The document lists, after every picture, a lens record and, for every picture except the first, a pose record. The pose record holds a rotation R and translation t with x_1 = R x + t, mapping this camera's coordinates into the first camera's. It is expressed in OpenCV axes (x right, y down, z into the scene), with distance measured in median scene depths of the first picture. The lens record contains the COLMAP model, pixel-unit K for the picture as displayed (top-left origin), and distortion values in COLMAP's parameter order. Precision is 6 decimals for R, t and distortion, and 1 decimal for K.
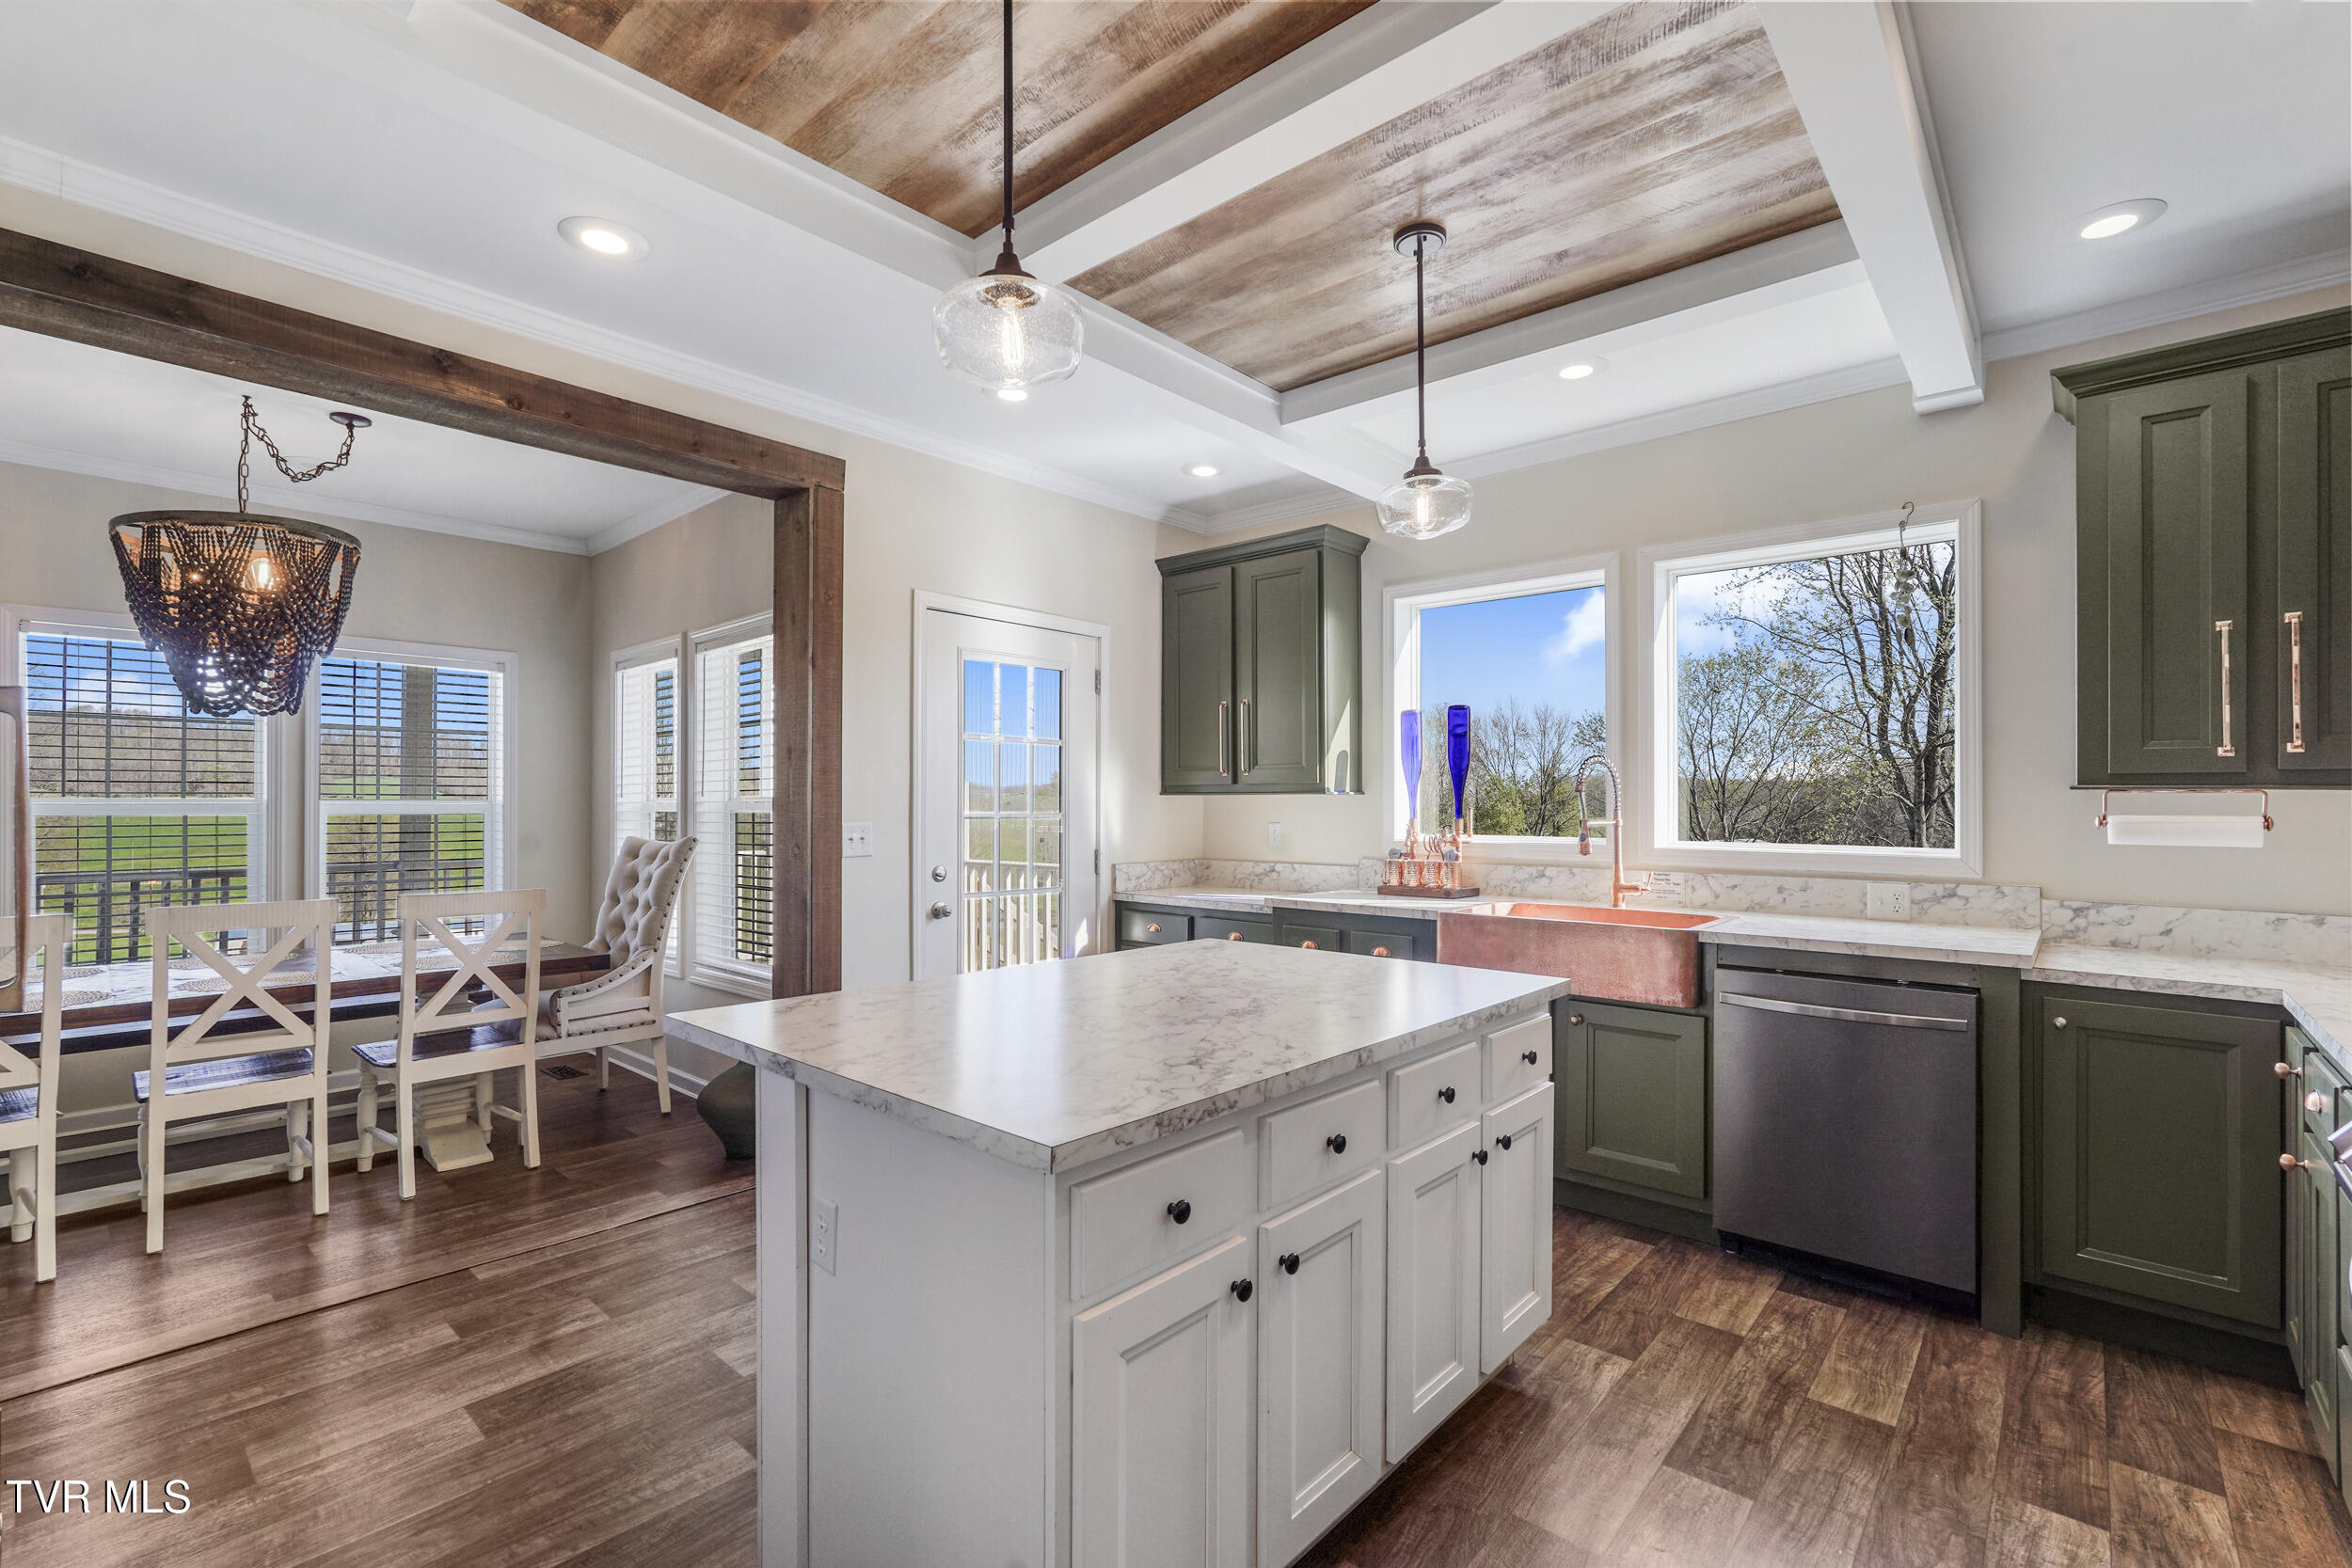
lens RADIAL K [[1039.6, 0, 1177.0], [0, 1039.6, 794.8], [0, 0, 1]] dist [0.000869, 0.000641]
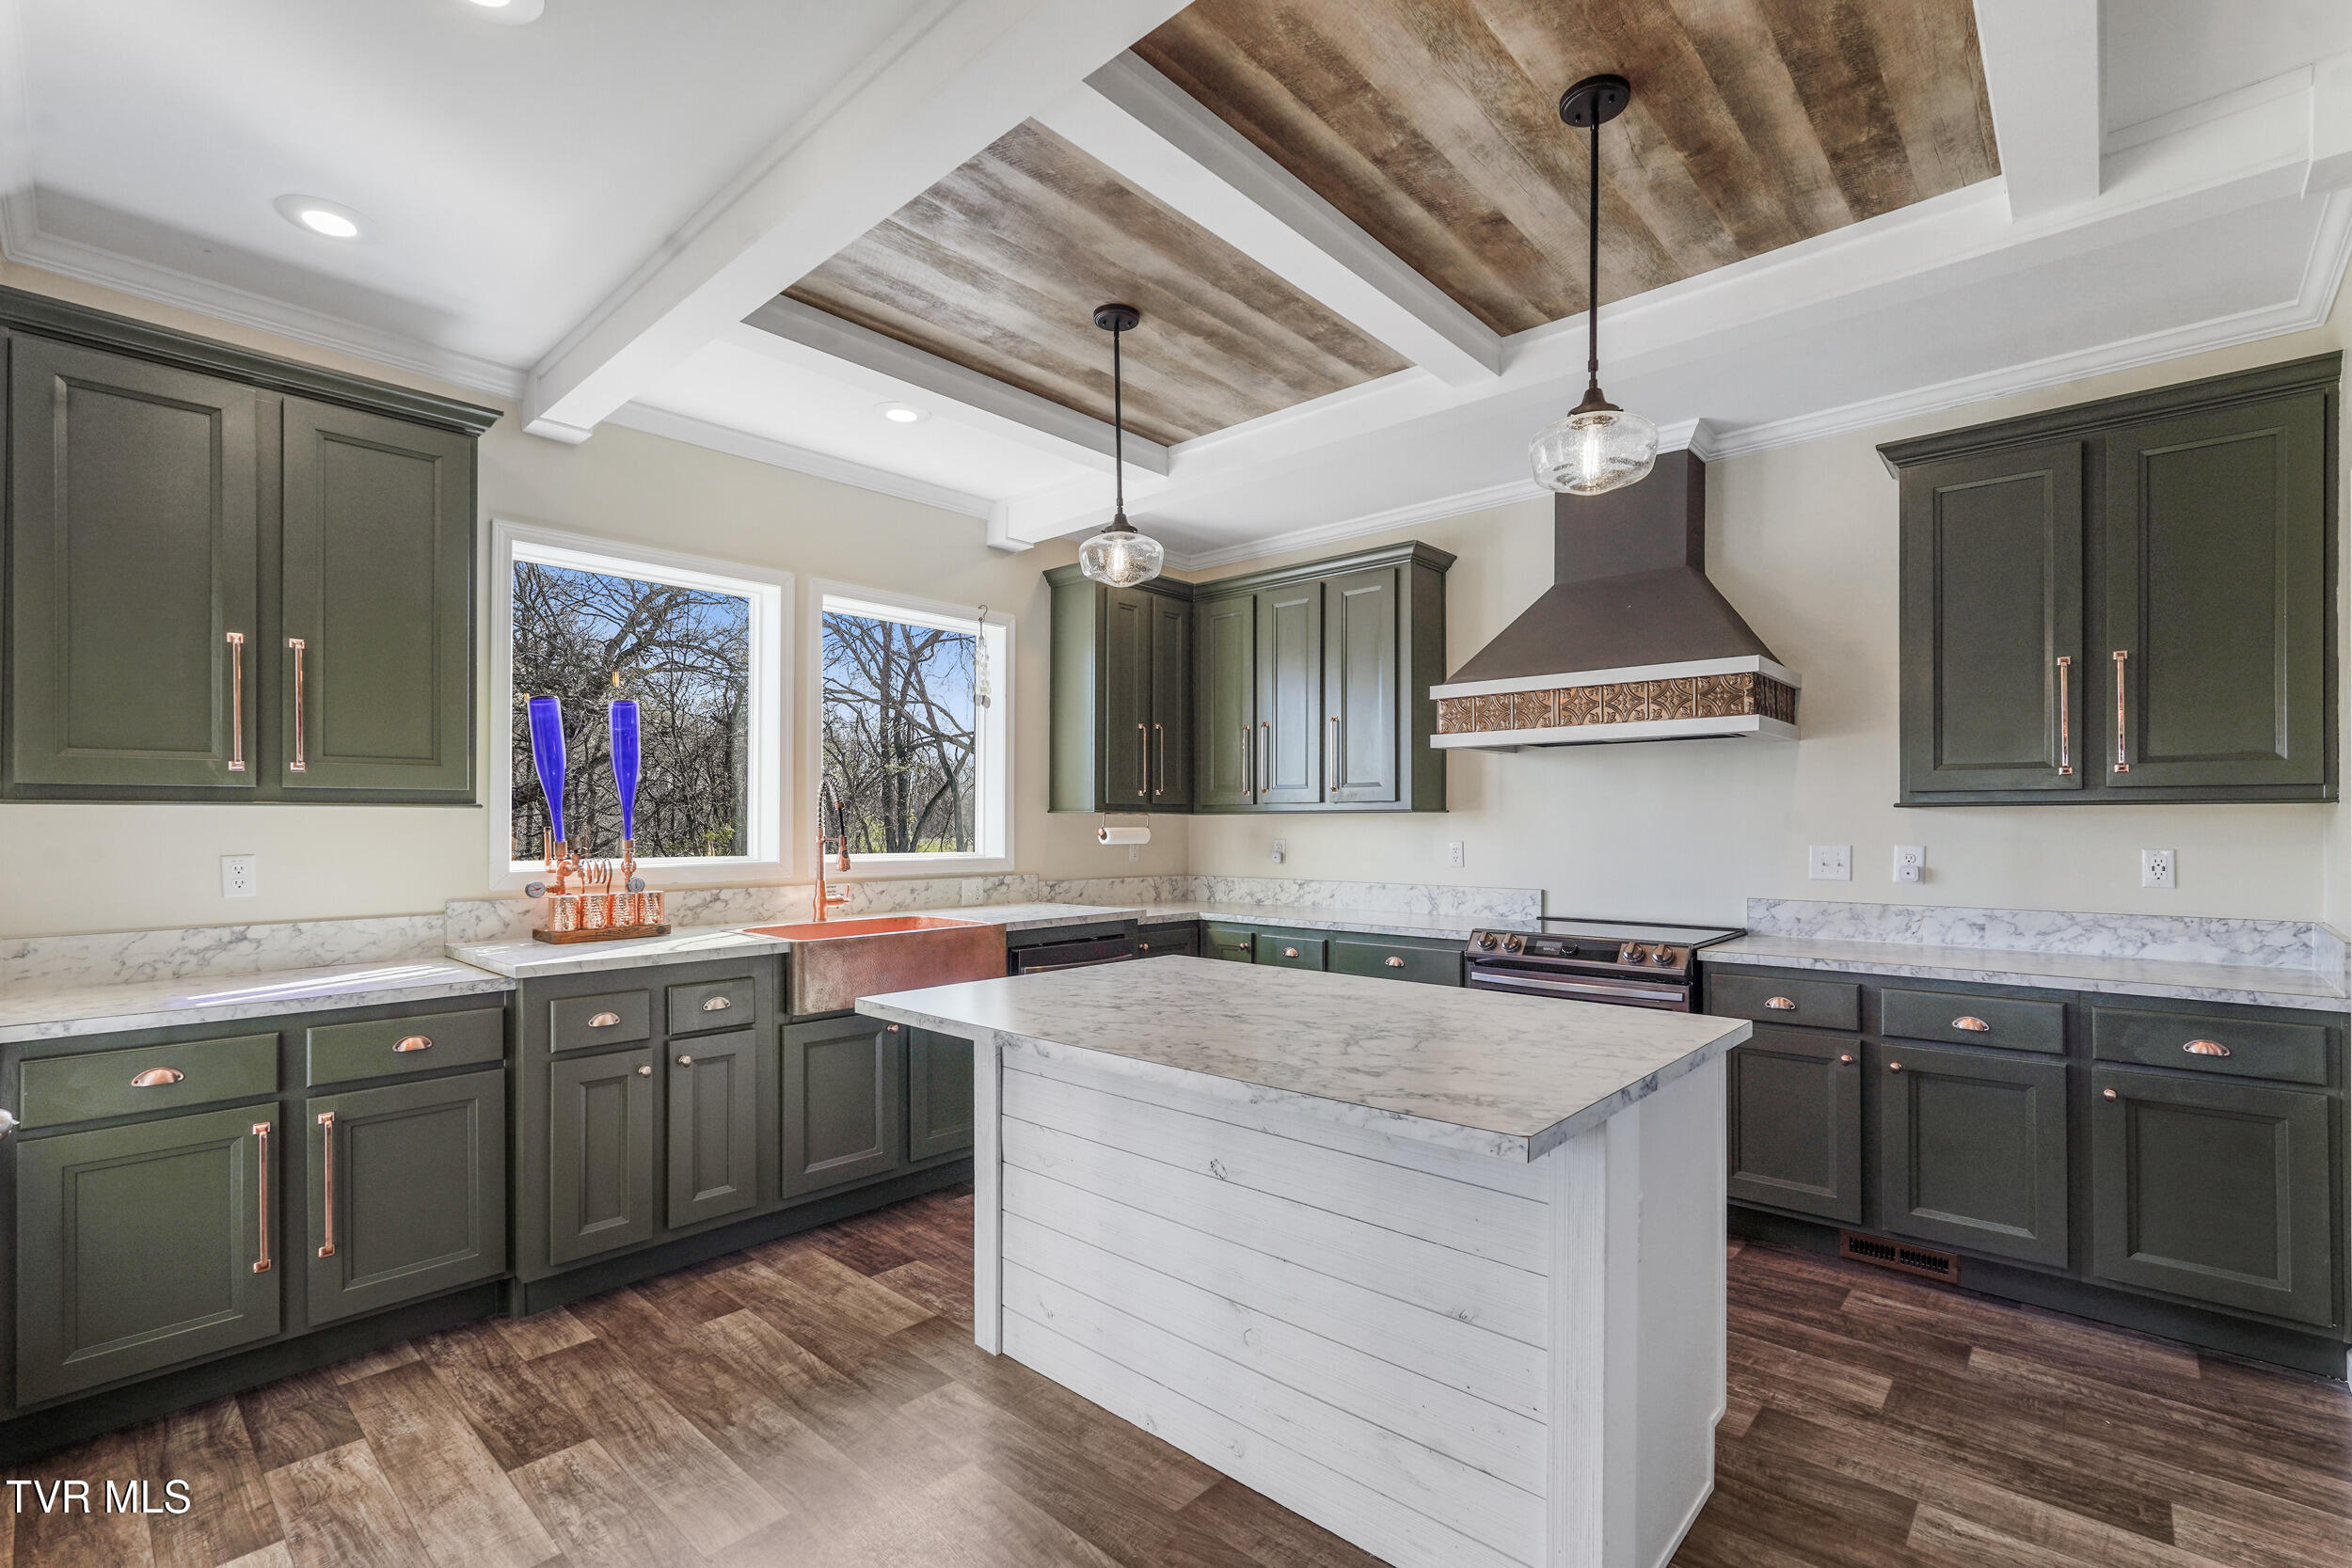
lens RADIAL K [[1039.6, 0, 1185.3], [0, 1039.6, 811.8], [0, 0, 1]] dist [0.000869, 0.000641]
pose [[0.008398, 0.007416, 0.999937, -0.820813], [-0.009398, 0.999929, -0.007337, 0.004777], [-0.999921, -0.009336, 0.008468, 0.848615]]
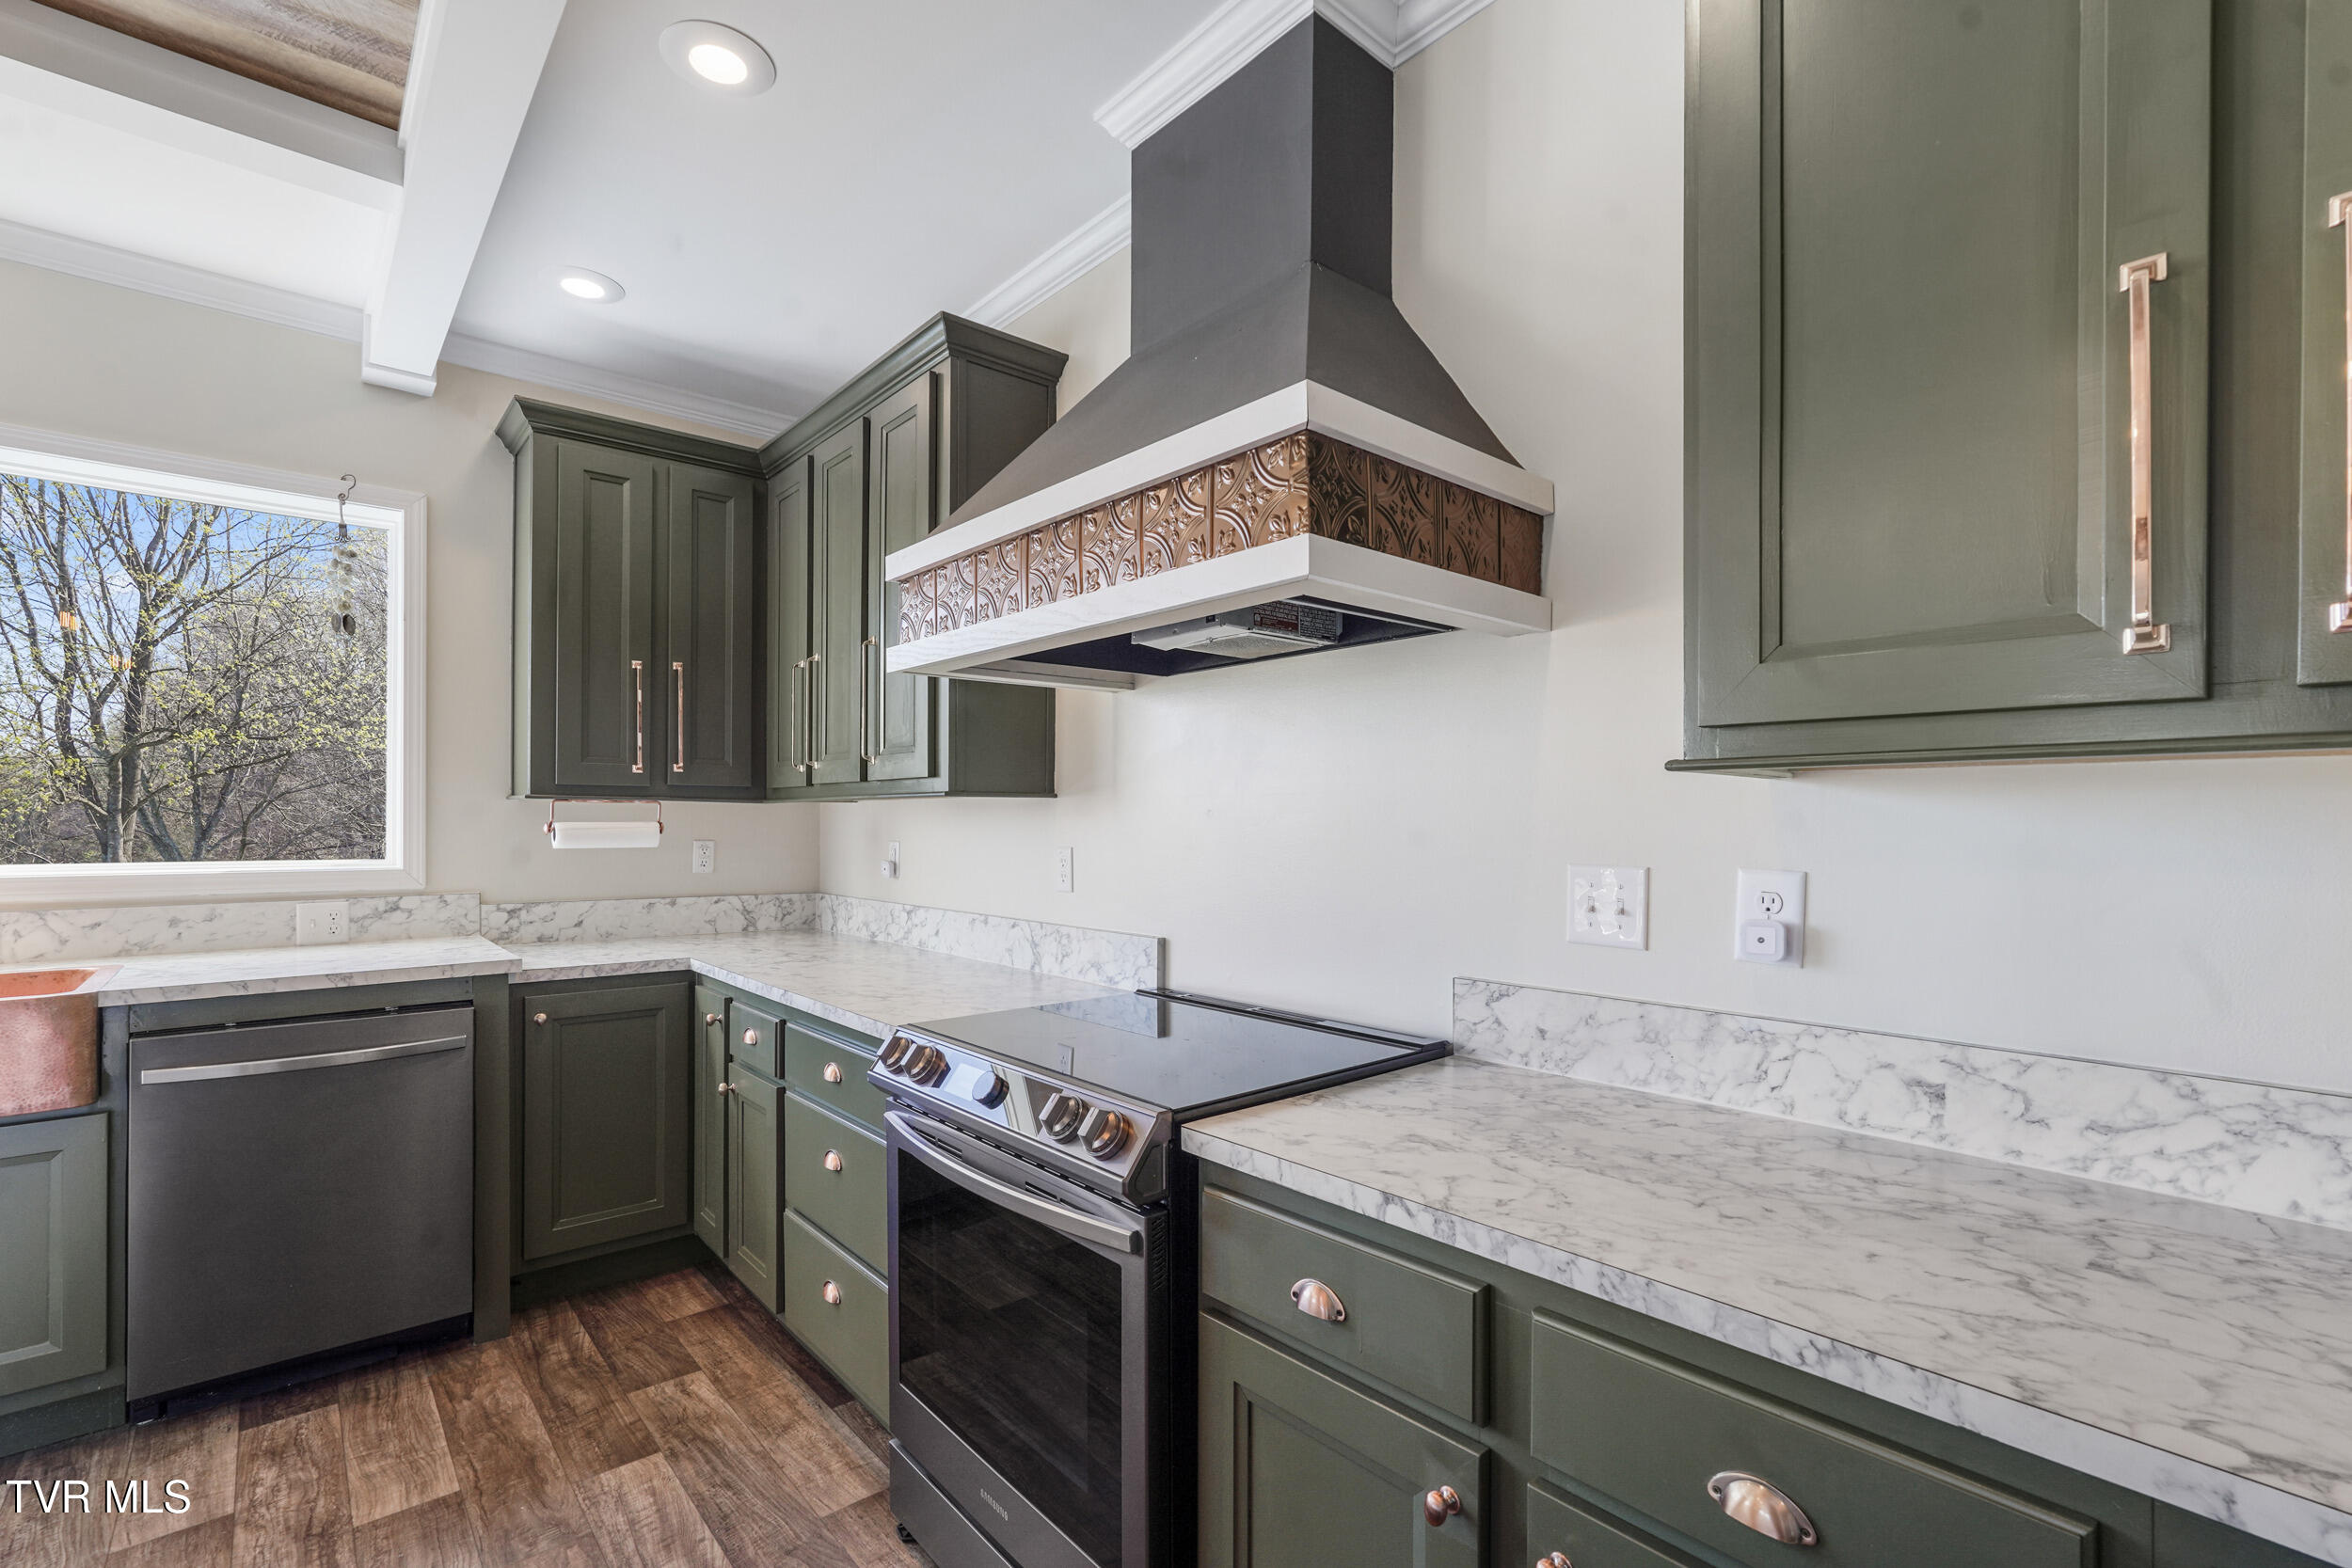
lens RADIAL K [[1039.6, 0, 1165.5], [0, 1039.6, 817.0], [0, 0, 1]] dist [0.000869, 0.000641]
pose [[0.134593, -0.002346, 0.990898, -0.107646], [-0.010835, 0.999934, 0.003840, 0.002742], [-0.990842, -0.011253, 0.134559, 0.213769]]
